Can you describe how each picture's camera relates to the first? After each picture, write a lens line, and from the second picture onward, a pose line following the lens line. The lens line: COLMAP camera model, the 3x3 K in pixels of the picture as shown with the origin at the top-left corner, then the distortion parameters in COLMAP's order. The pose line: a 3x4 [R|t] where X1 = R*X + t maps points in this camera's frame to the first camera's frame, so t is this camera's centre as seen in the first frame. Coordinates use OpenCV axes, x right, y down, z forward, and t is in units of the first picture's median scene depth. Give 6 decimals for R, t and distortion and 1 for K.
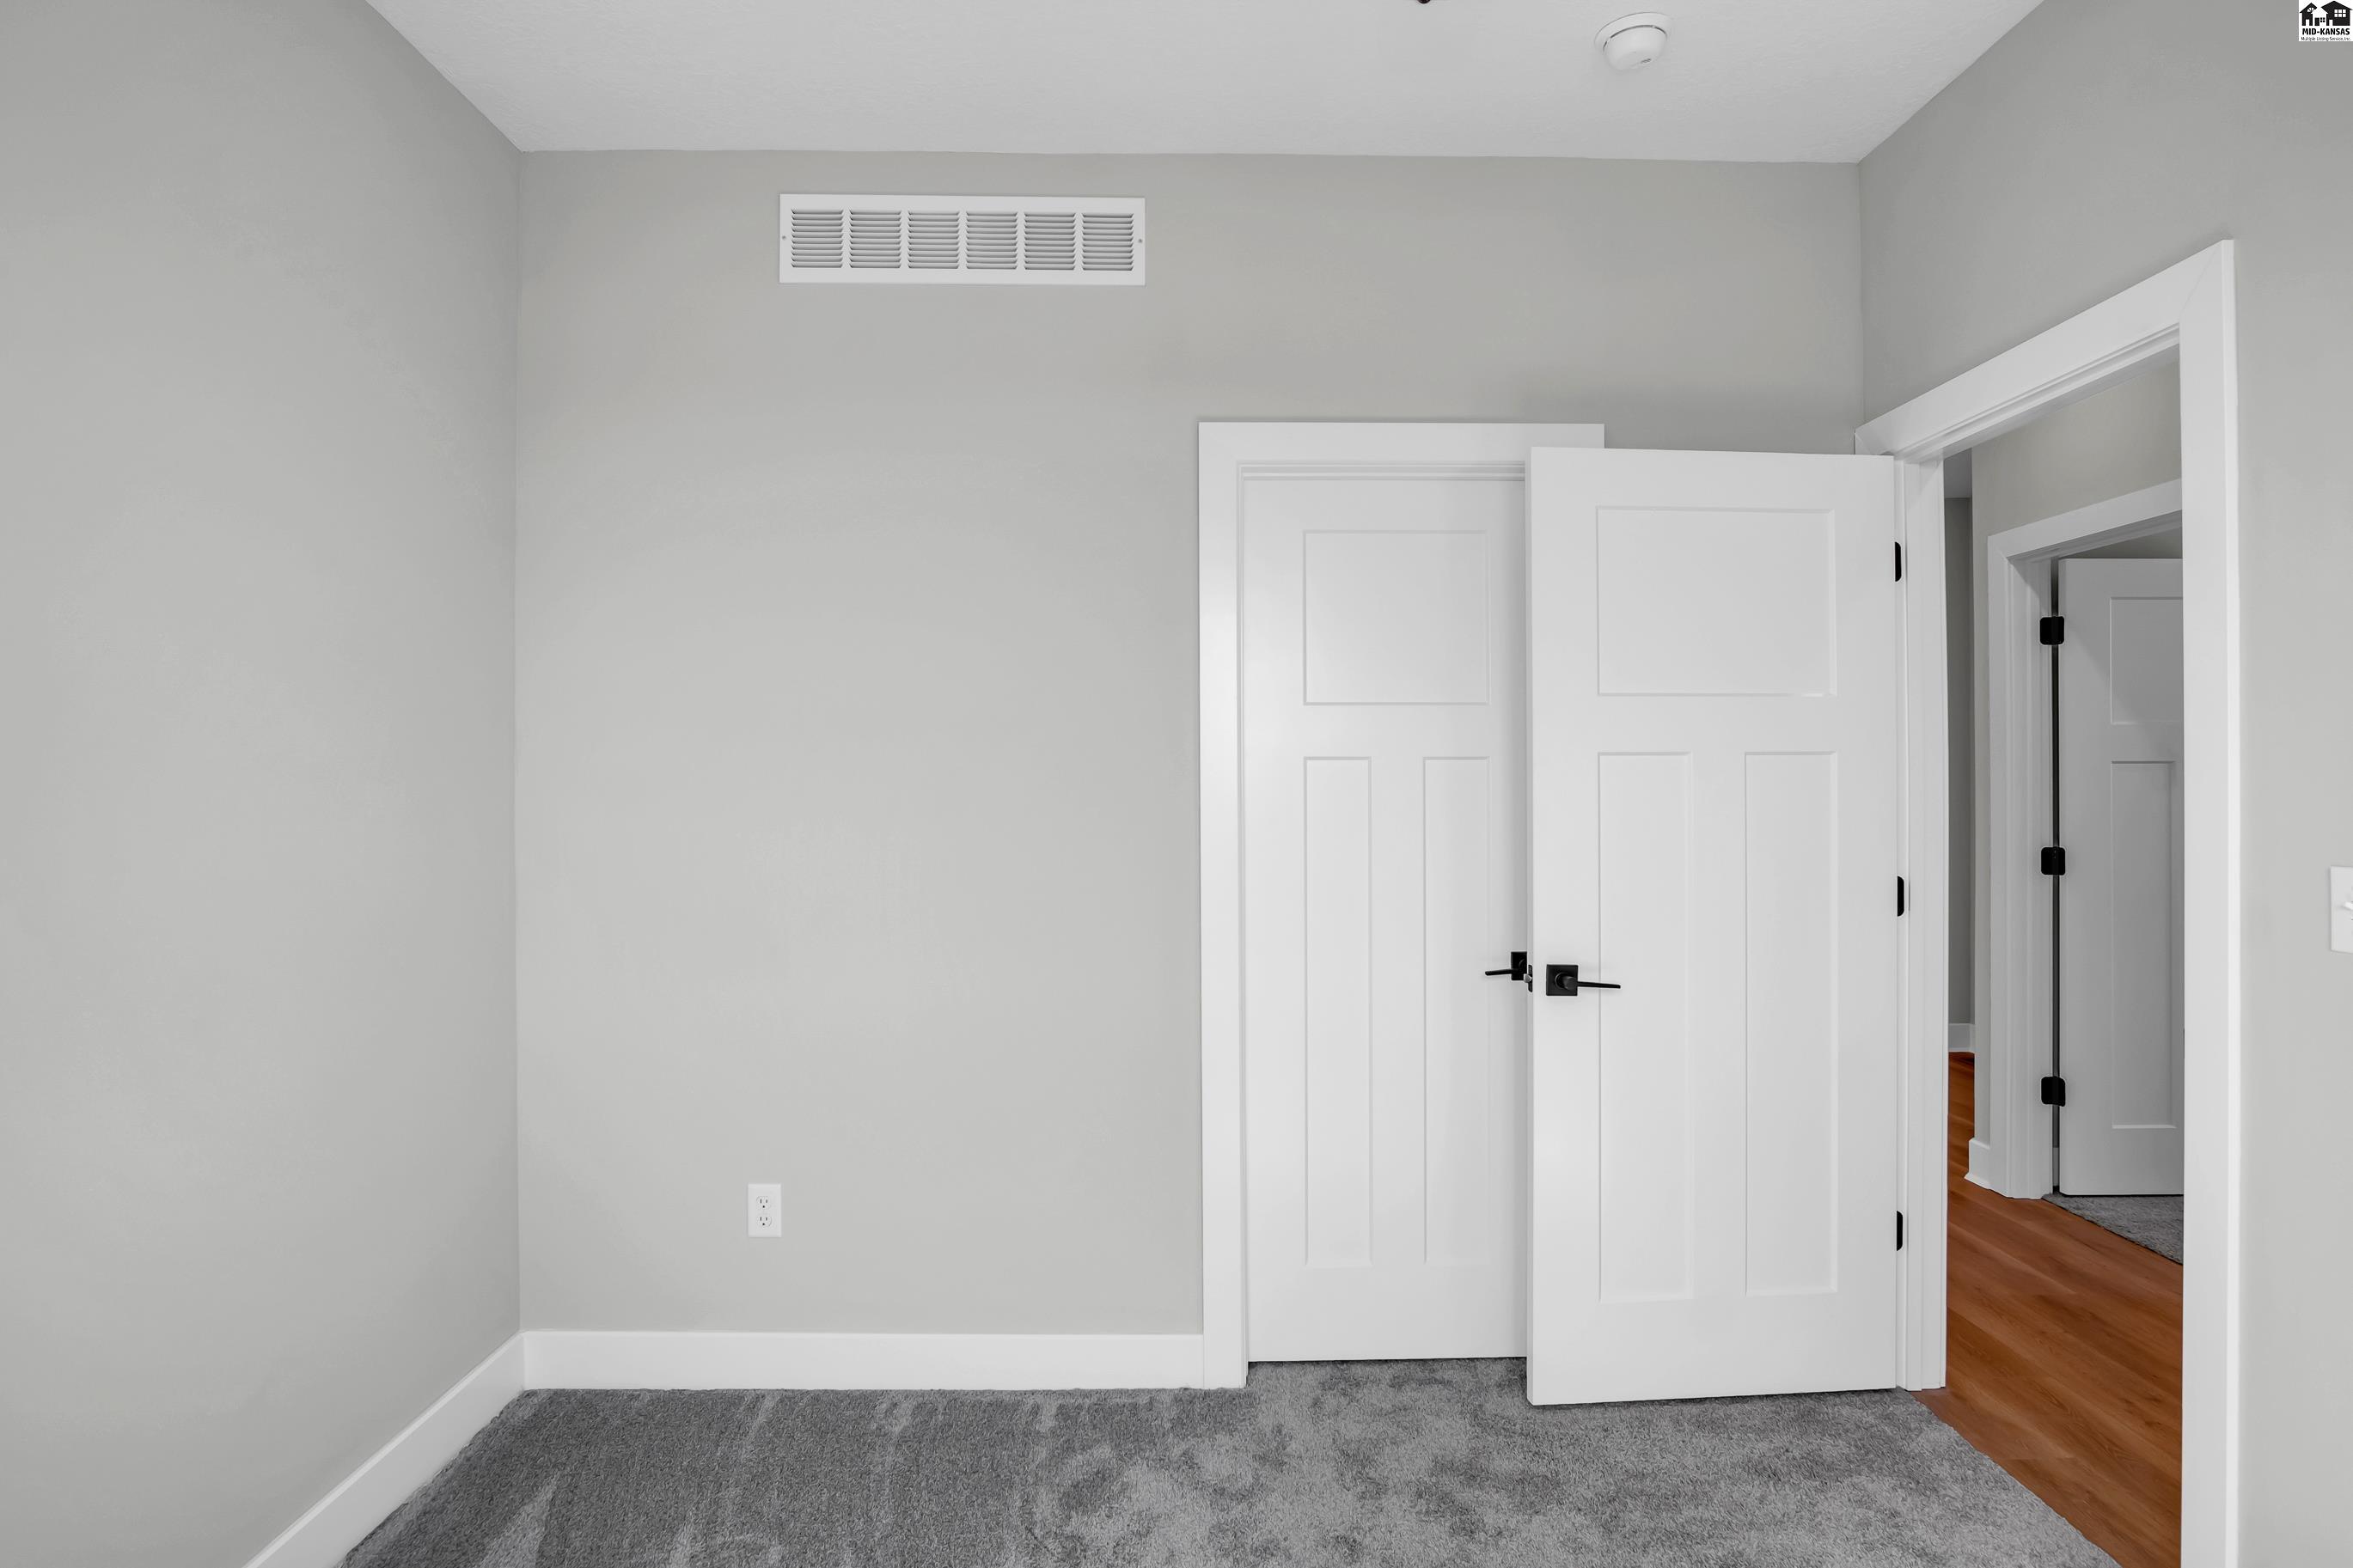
lens RADIAL K [[1294.1, 0, 1179.8], [0, 1294.1, 803.0], [0, 0, 1]] dist [-0.016137, 0.001787]
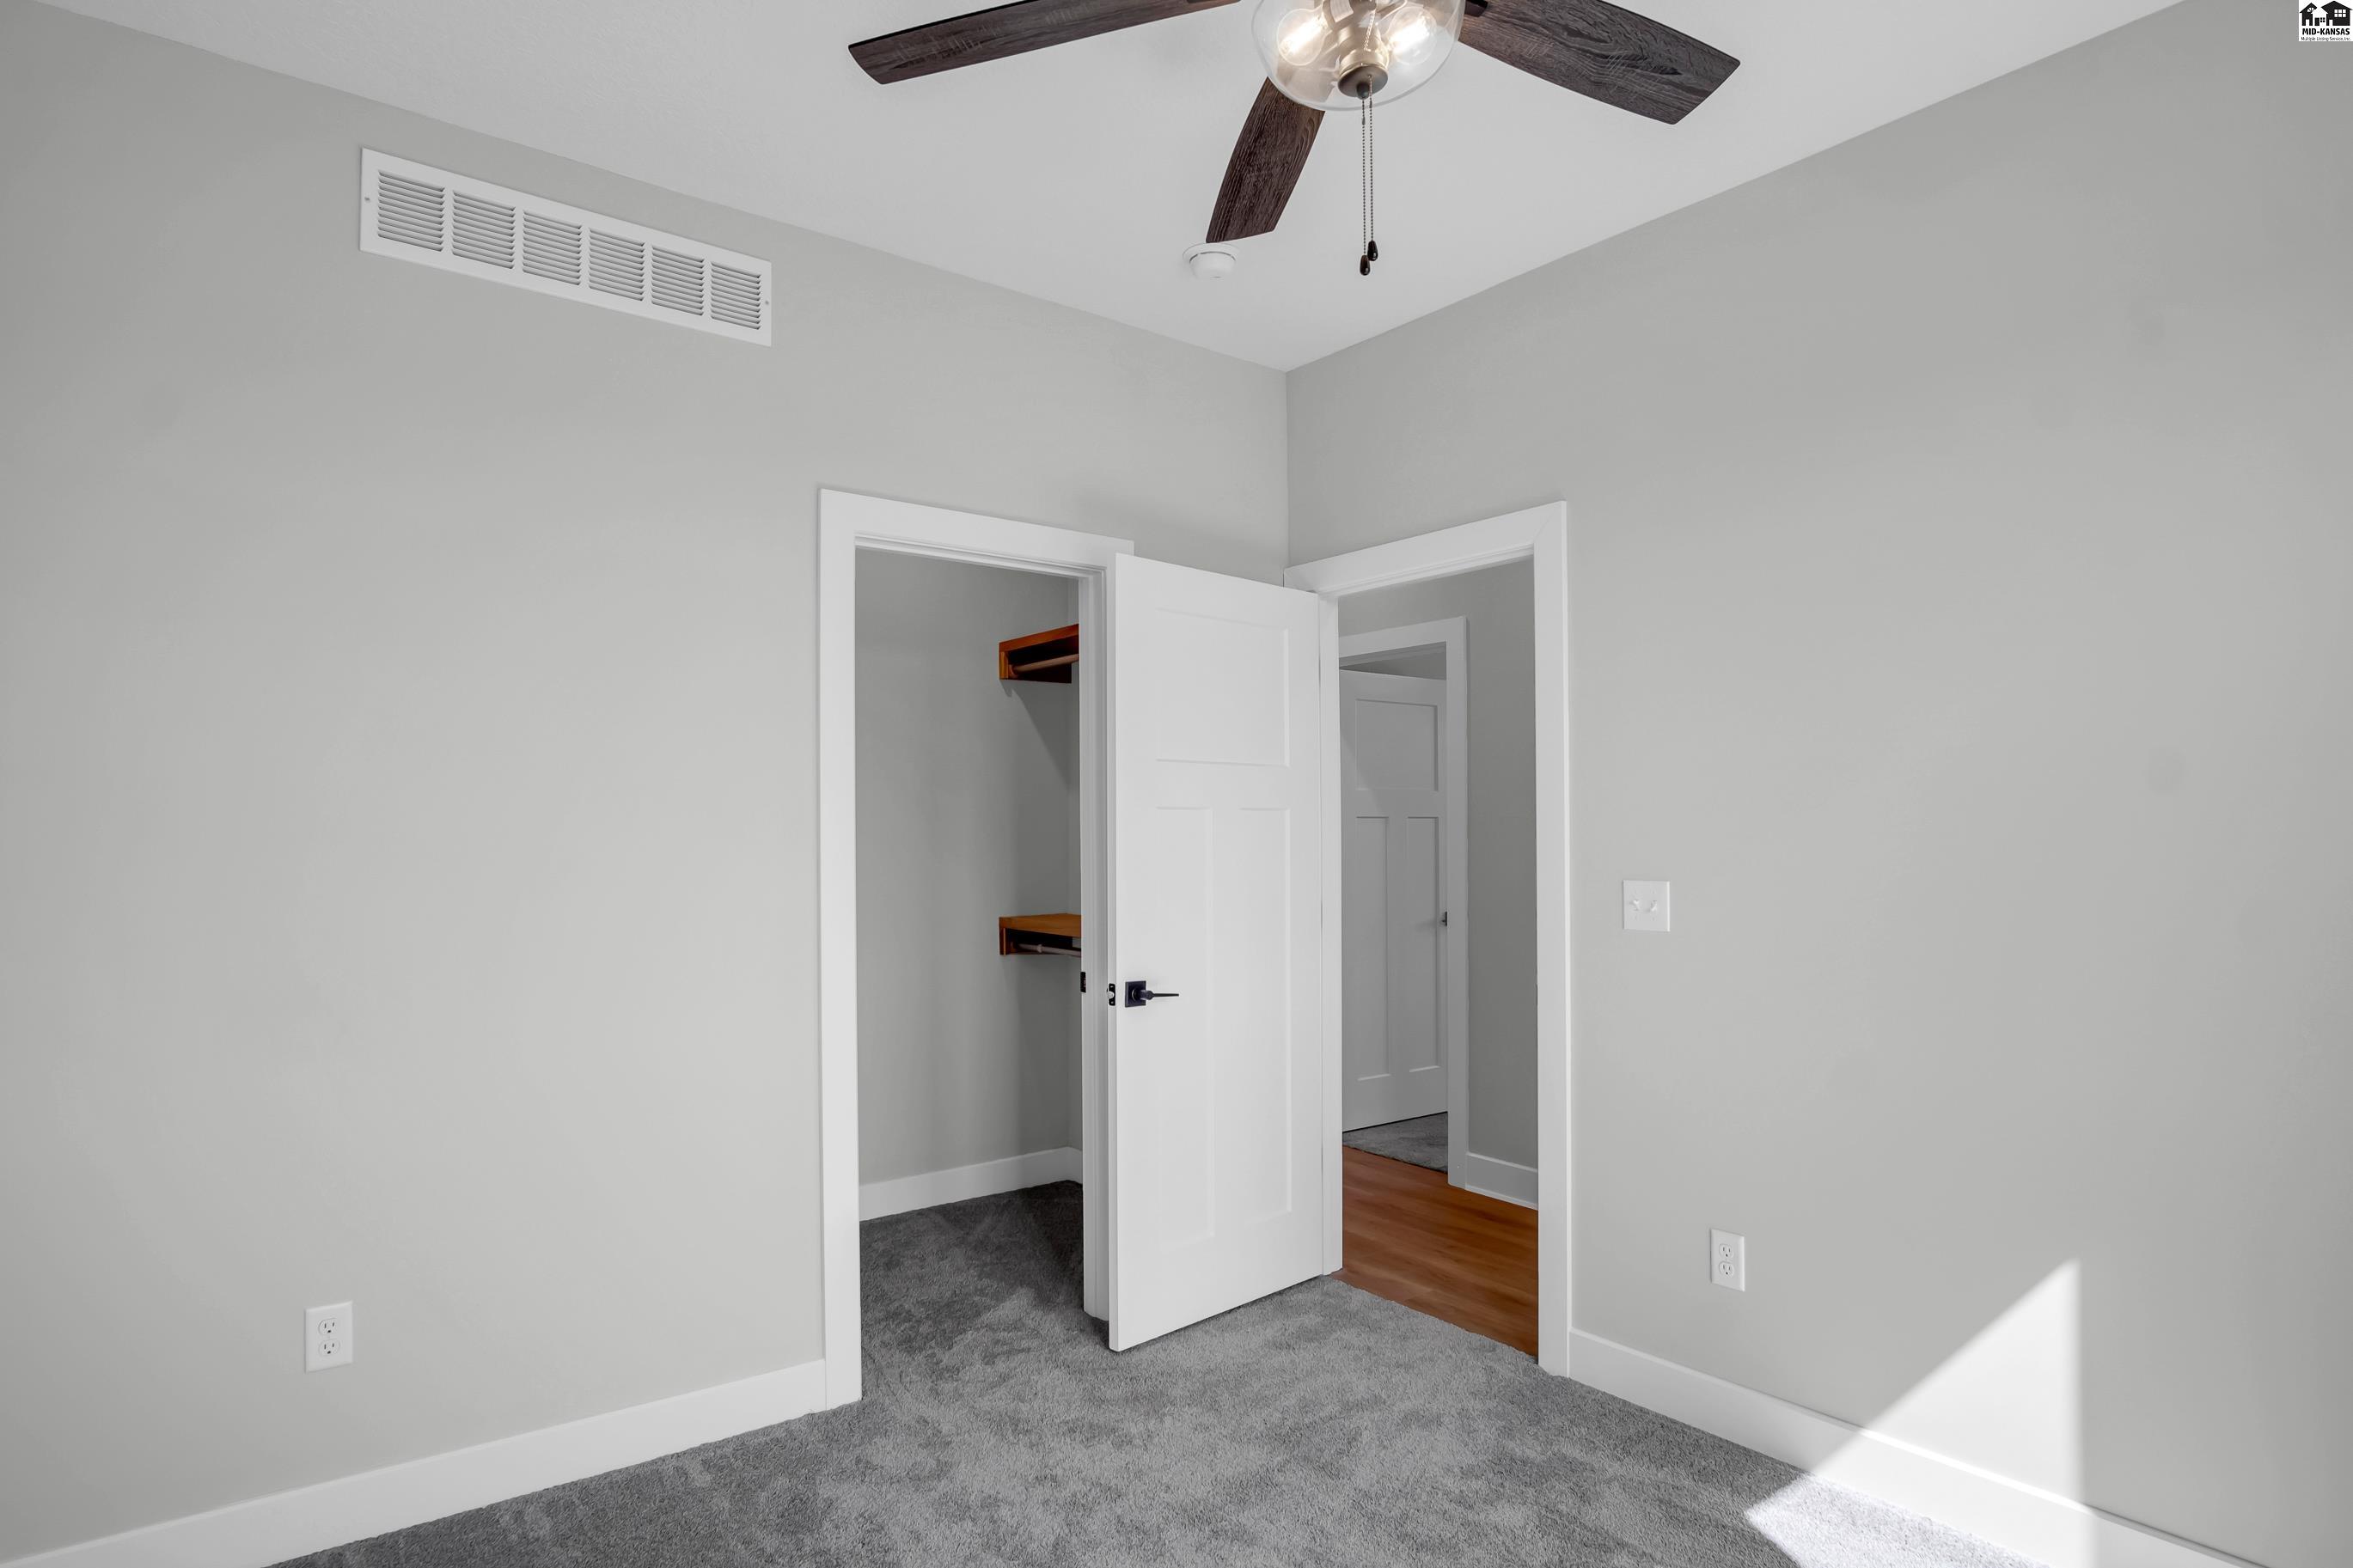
lens RADIAL K [[1298.7, 0, 1179.1], [0, 1298.7, 844.3], [0, 0, 1]] dist [-0.006068, -0.000104]
pose [[0.798537, -0.005479, 0.601921, -0.399076], [0.010291, 0.999937, -0.004550, 0.003208], [-0.601858, 0.009828, 0.798543, -0.017063]]
